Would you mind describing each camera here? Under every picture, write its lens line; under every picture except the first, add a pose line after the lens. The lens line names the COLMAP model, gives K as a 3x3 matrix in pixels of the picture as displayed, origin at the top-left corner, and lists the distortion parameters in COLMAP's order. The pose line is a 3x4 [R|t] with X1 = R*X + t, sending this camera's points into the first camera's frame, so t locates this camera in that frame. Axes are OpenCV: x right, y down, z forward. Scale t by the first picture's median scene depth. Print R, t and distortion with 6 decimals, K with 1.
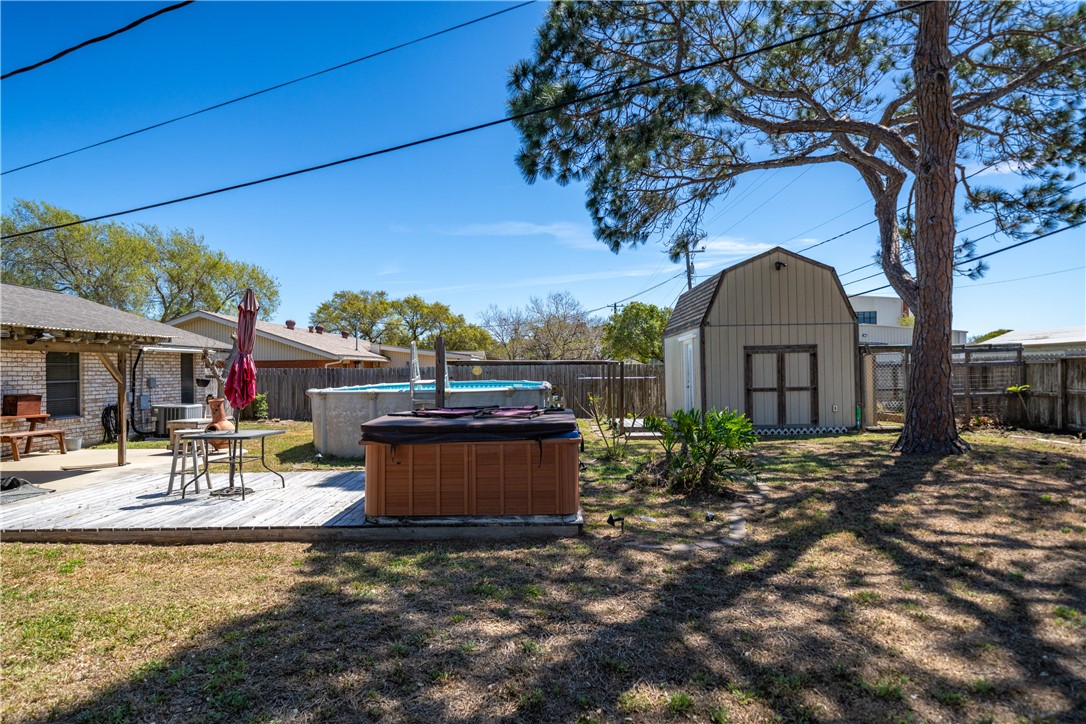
lens RADIAL K [[638.7, 0, 539.1], [0, 638.7, 365.6], [0, 0, 1]] dist [-0.001056, 0.003044]
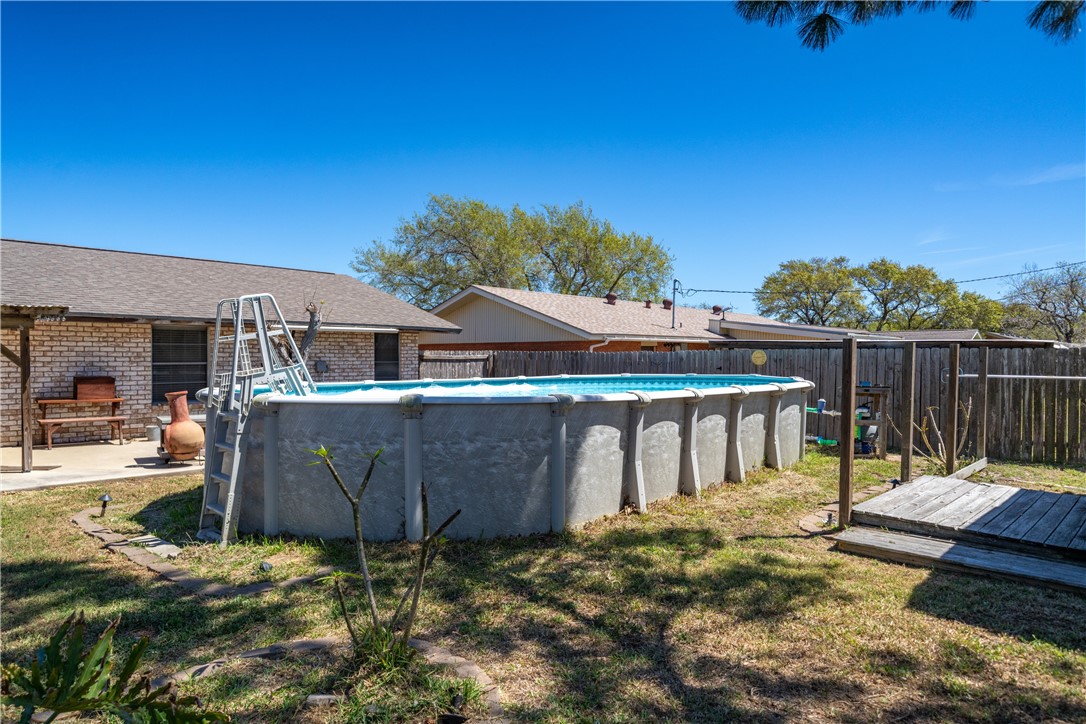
lens RADIAL K [[670.9, 0, 550.2], [0, 670.9, 363.8], [0, 0, 1]] dist [-0.002820, -0.002215]
pose [[0.734210, 0.019730, -0.678635, 0.273793], [-0.005380, 0.999715, 0.023245, 0.000207], [0.678901, -0.013416, 0.734107, 0.588666]]
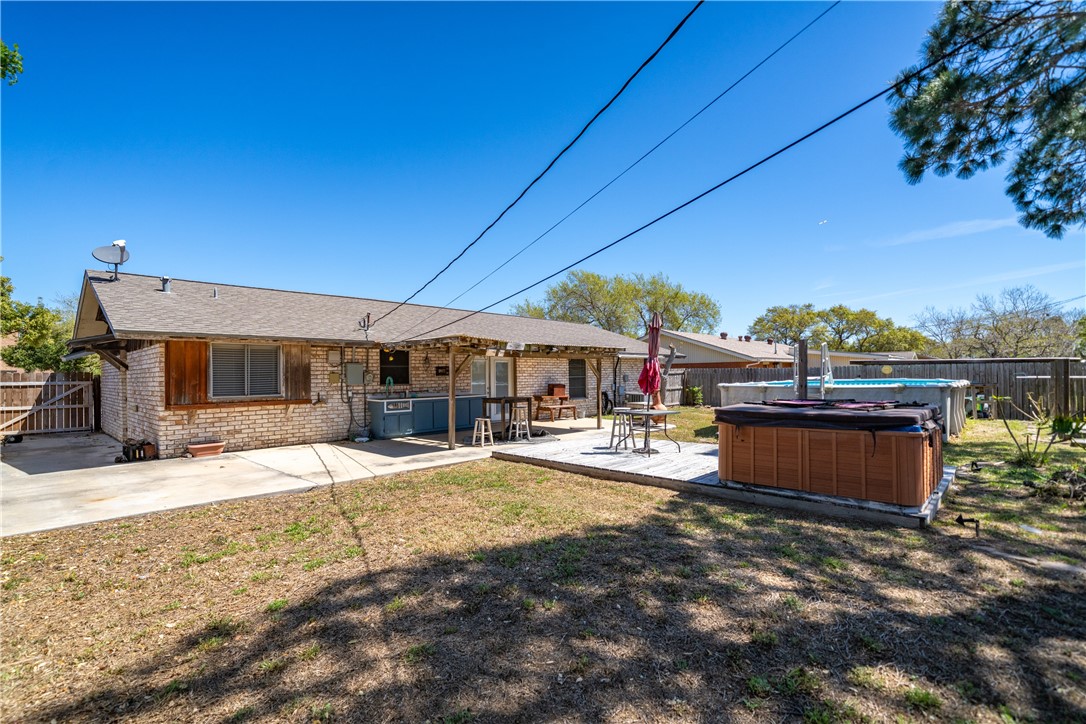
lens RADIAL K [[487.7, 0, 548.2], [0, 487.7, 372.4], [0, 0, 1]] dist [0.001279, -0.001419]
pose [[0.734533, 0.000228, -0.678573, 0.061328], [0.007094, 0.999943, 0.008015, 0.002937], [0.678536, -0.010701, 0.734489, 0.012028]]
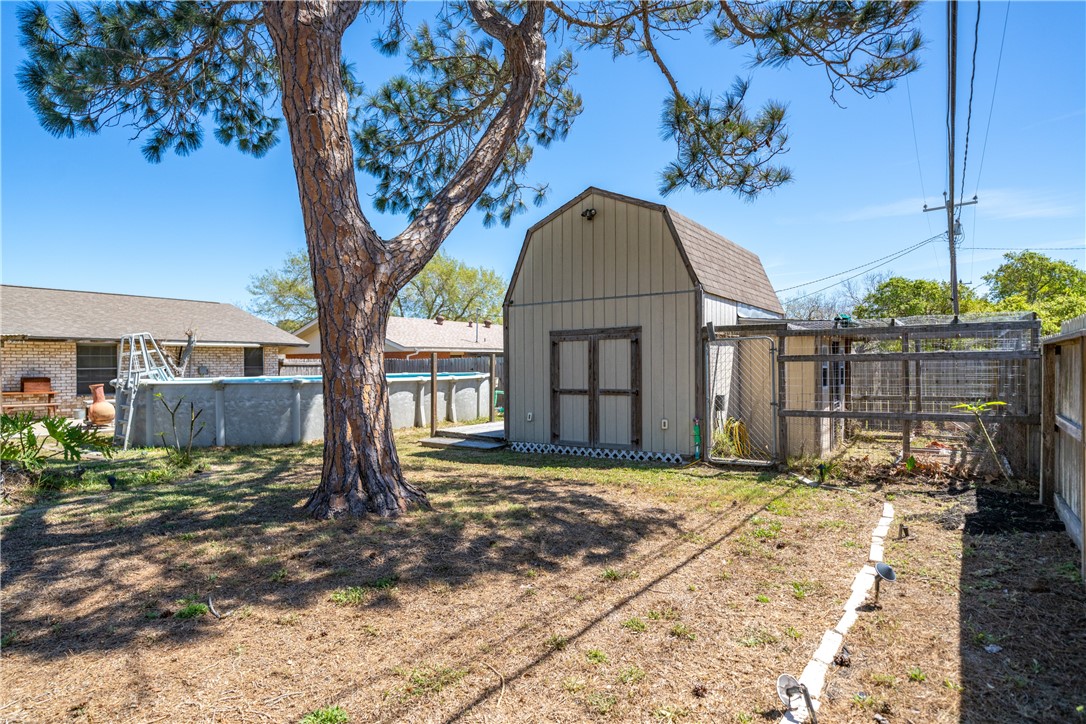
lens RADIAL K [[597.4, 0, 549.2], [0, 597.4, 368.4], [0, 0, 1]] dist [-0.001506, -0.000795]
pose [[0.828324, 0.012038, -0.560120, 0.705595], [-0.000677, 0.999790, 0.020486, -0.002124], [0.560249, -0.016590, 0.828158, 0.433806]]
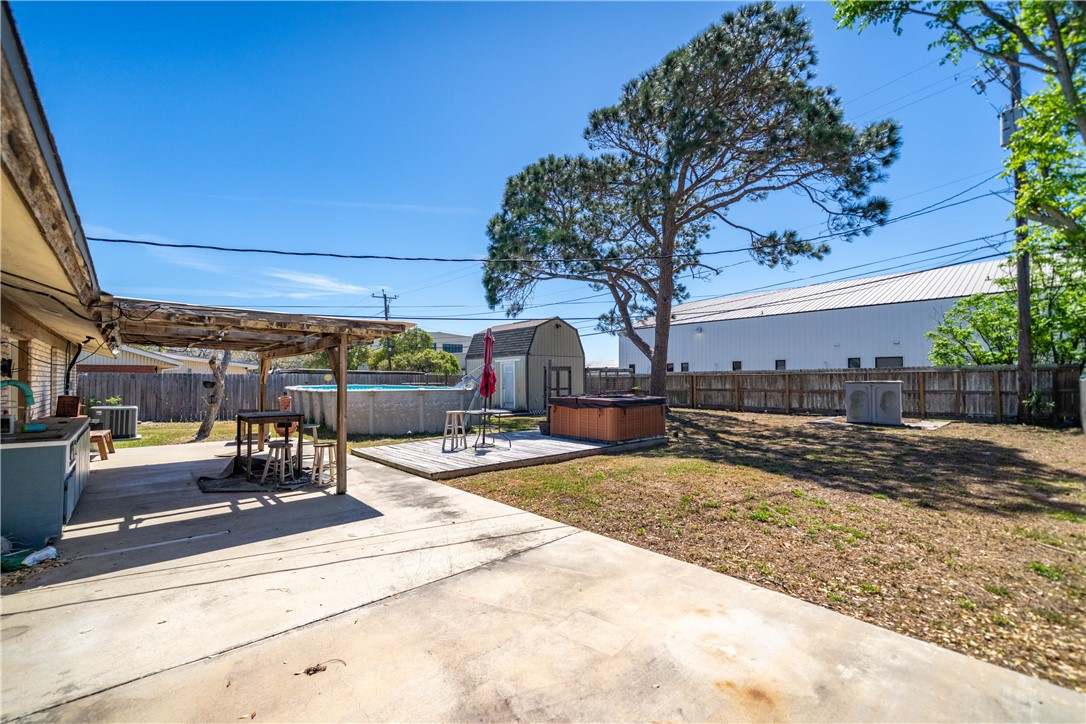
lens RADIAL K [[466.0, 0, 535.5], [0, 466.0, 364.6], [0, 0, 1]] dist [0.000997, -0.000338]
pose [[0.734766, 0.032232, 0.677554, -0.646017], [-0.013578, 0.999369, -0.032816, 0.010271], [-0.678185, 0.014912, 0.734740, -0.006631]]
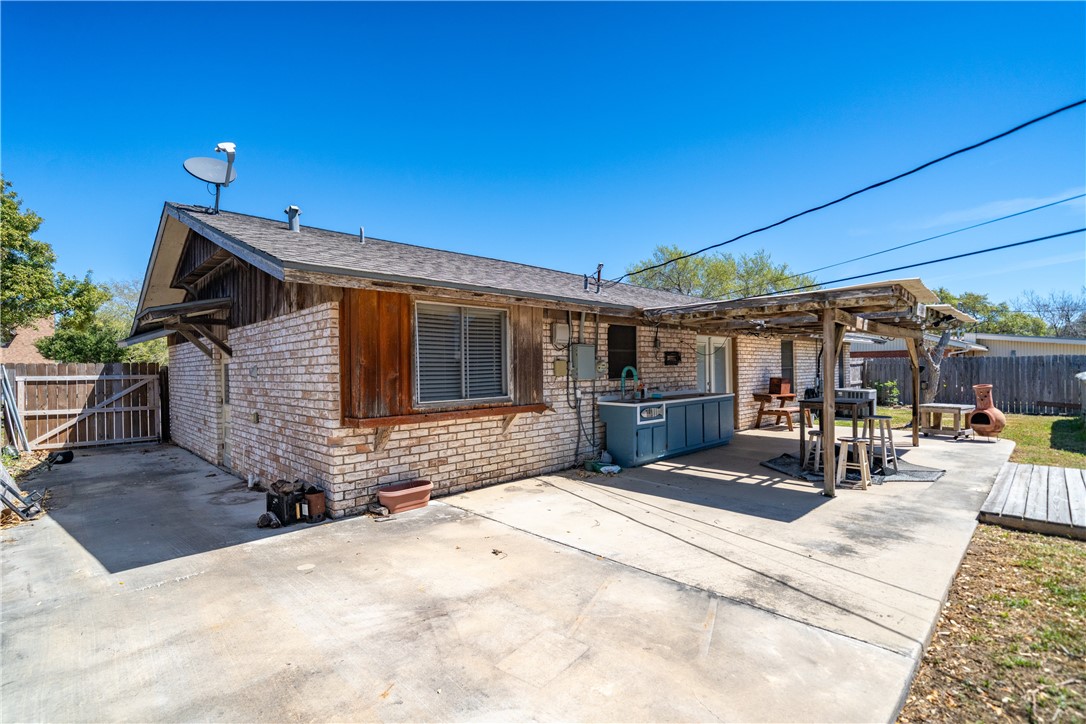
lens RADIAL K [[487.7, 0, 536.9], [0, 487.7, 372.1], [0, 0, 1]] dist [0.001279, -0.001419]
pose [[0.703346, 0.006962, -0.710814, -0.389381], [0.009690, 0.999765, 0.019381, 0.010032], [0.710782, -0.020519, 0.703113, -0.001315]]
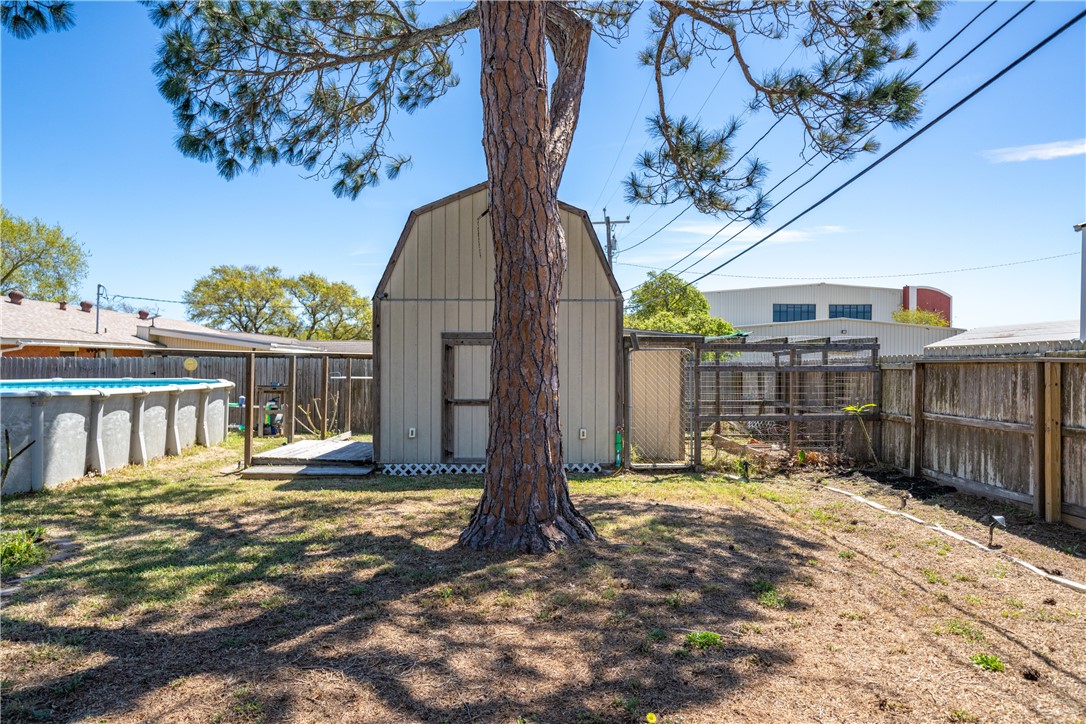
lens RADIAL K [[714.0, 0, 542.7], [0, 714.0, 369.4], [0, 0, 1]] dist [0.000297, 0.000994]
pose [[0.999666, 0.019721, 0.016686, 0.410650], [-0.019911, 0.999738, 0.011290, -0.004376], [-0.016459, -0.011618, 0.999797, 0.292377]]
